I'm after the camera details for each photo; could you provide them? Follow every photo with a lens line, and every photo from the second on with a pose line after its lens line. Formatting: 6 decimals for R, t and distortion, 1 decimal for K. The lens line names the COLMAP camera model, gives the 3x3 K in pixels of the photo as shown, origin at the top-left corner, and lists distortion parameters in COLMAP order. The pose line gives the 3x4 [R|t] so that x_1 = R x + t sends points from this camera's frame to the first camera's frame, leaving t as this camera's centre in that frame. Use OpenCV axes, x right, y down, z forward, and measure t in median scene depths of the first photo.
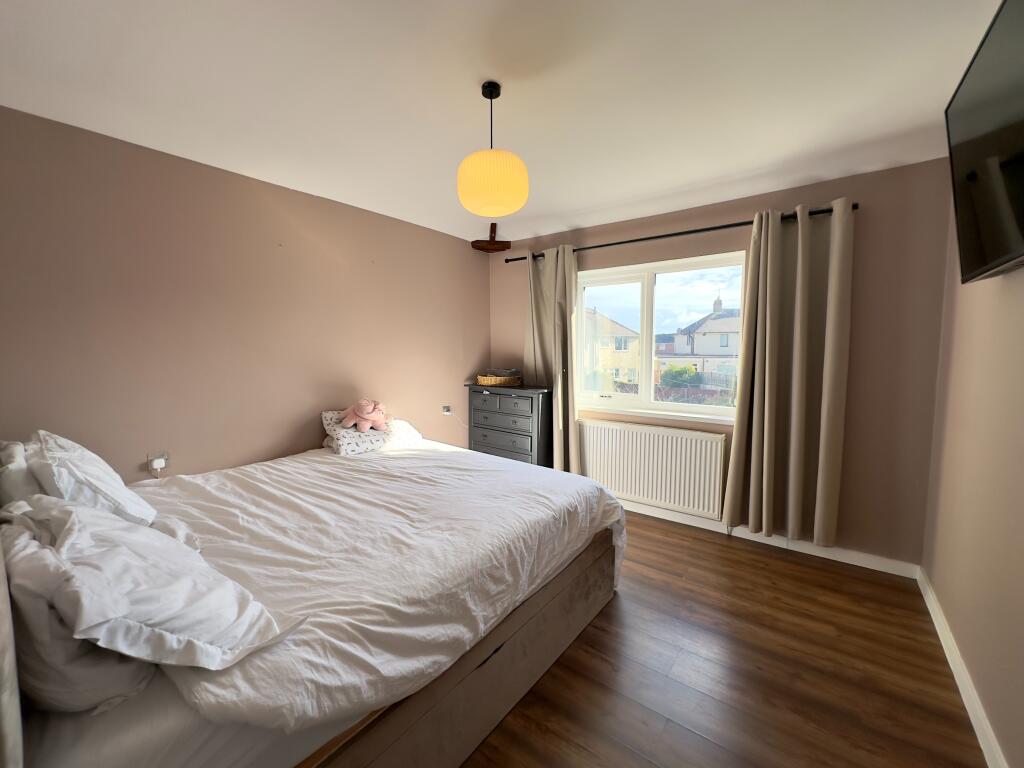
lens RADIAL K [[416.4, 0, 512.1], [0, 416.4, 377.1], [0, 0, 1]] dist [-0.000039, 0.000043]
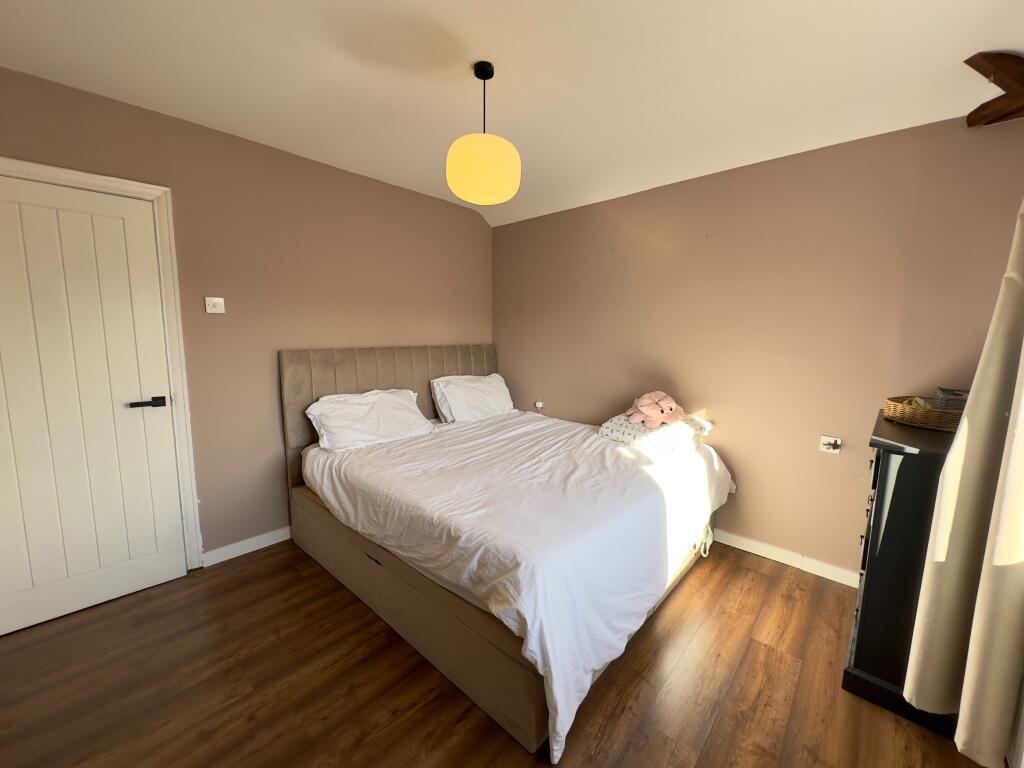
lens RADIAL K [[411.4, 0, 512.0], [0, 411.4, 384.0], [0, 0, 1]] dist [0.000061, -0.000034]
pose [[-0.079992, 0.122893, -0.989191, 0.974433], [-0.074352, 0.988871, 0.128866, -0.105032], [0.994019, 0.083856, -0.069964, 1.216478]]
